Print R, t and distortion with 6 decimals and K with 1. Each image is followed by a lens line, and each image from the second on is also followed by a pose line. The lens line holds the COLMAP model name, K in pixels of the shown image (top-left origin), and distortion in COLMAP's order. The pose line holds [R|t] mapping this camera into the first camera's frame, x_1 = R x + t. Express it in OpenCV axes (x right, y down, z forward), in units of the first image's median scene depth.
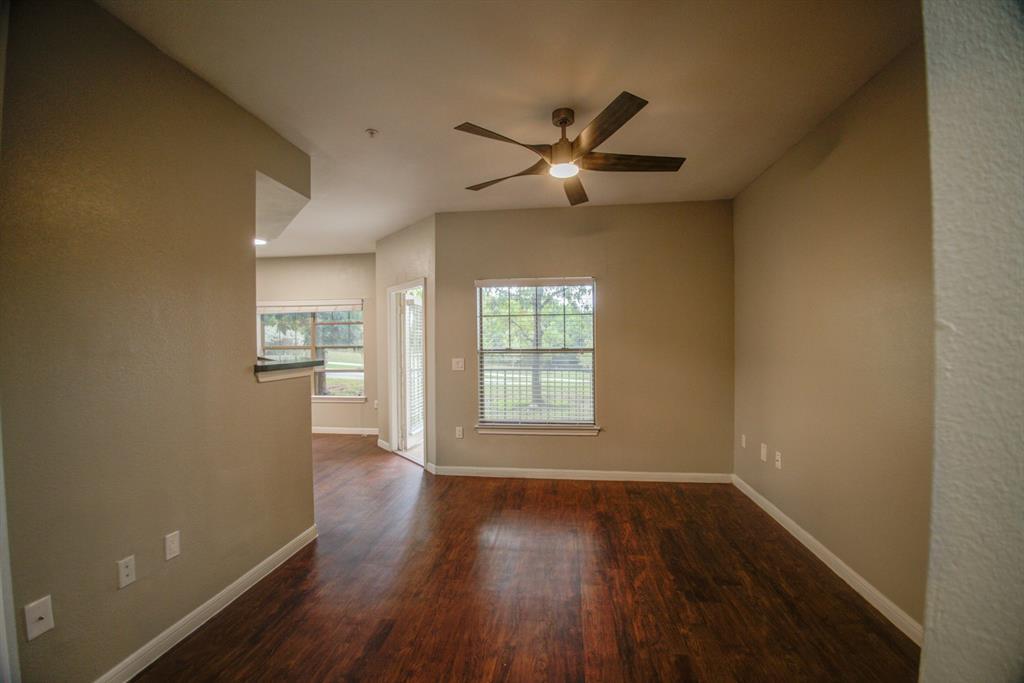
lens RADIAL K [[444.2, 0, 512.0], [0, 444.2, 341.5], [0, 0, 1]] dist [-0.025051, -0.008978]
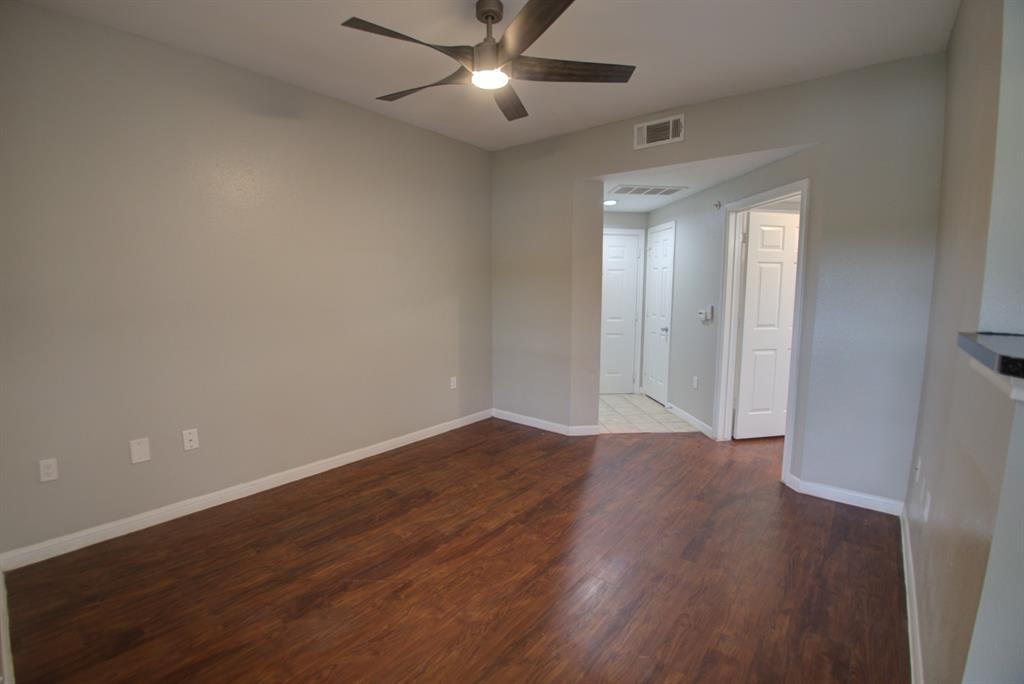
lens RADIAL K [[444.2, 0, 512.0], [0, 444.2, 342.0], [0, 0, 1]] dist [-0.025051, -0.008978]
pose [[-0.848867, -0.061589, 0.525006, -0.245098], [0.000935, 0.993013, 0.118002, 0.002302], [-0.528605, 0.100659, -0.842879, 1.128367]]
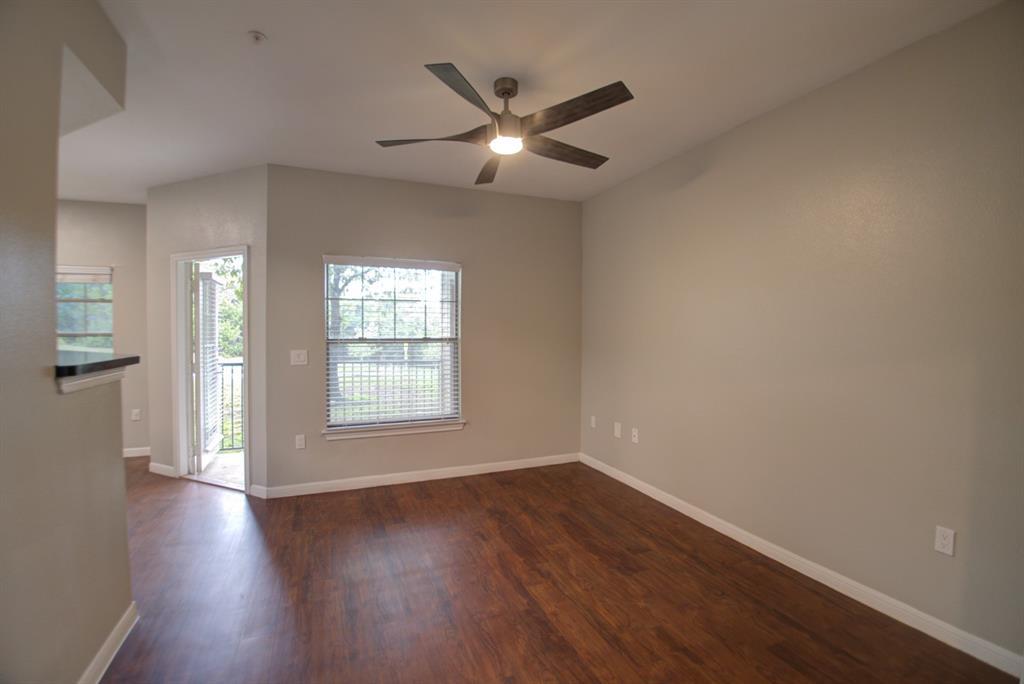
lens RADIAL K [[453.6, 0, 511.5], [0, 453.6, 333.9], [0, 0, 1]] dist [-0.031412, -0.000666]
pose [[0.865473, 0.006878, 0.500908, -0.226664], [-0.010373, 0.999937, 0.004192, 0.001634], [-0.500848, -0.008824, 0.865490, 0.116137]]
